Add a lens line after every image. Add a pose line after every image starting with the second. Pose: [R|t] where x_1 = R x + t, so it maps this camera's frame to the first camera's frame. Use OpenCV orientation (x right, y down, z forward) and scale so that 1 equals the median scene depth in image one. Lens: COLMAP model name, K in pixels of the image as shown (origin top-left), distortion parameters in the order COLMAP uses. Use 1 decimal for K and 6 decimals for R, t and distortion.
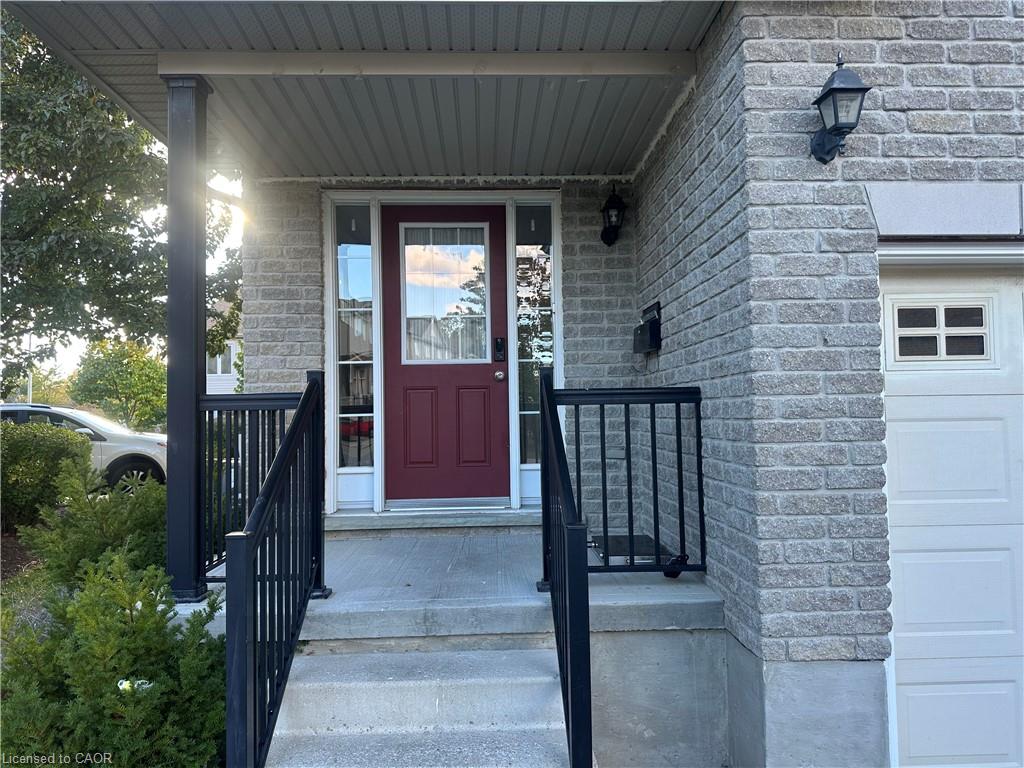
lens RADIAL K [[716.2, 0, 517.6], [0, 716.2, 385.8], [0, 0, 1]] dist [0.045770, -0.051725]
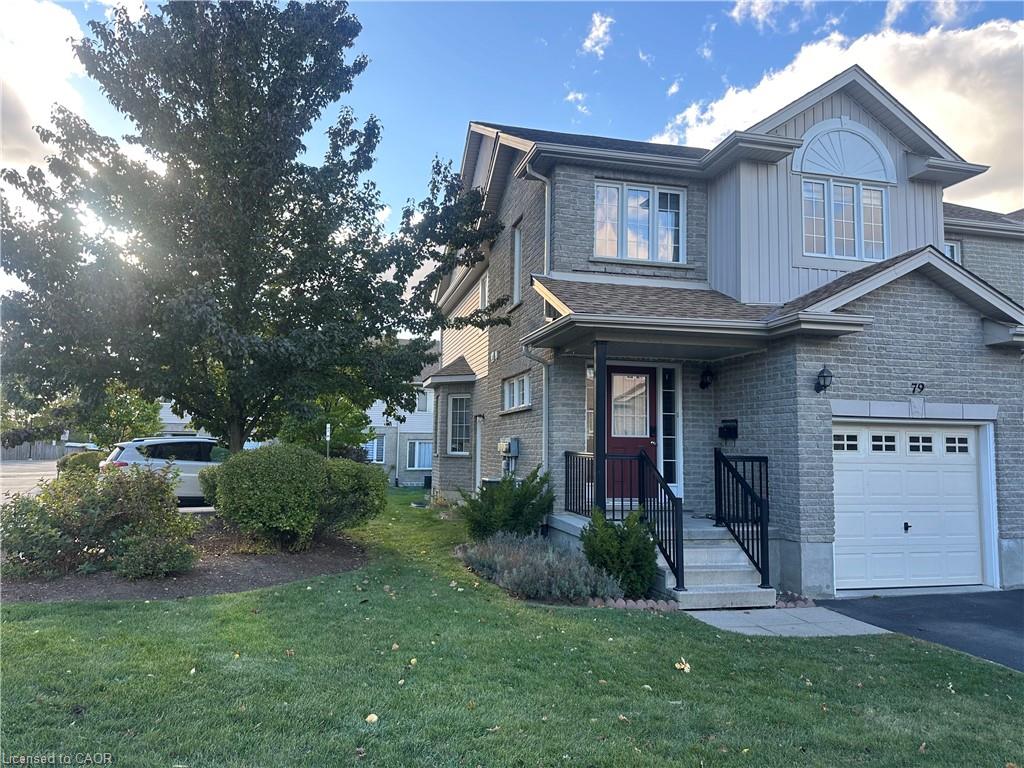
lens RADIAL K [[716.2, 0, 510.2], [0, 716.2, 380.2], [0, 0, 1]] dist [0.045770, -0.051725]
pose [[0.977438, 0.049795, 0.205268, -0.993461], [-0.039598, 0.997783, -0.053487, -0.078668], [-0.207476, 0.044152, 0.977243, -1.180272]]
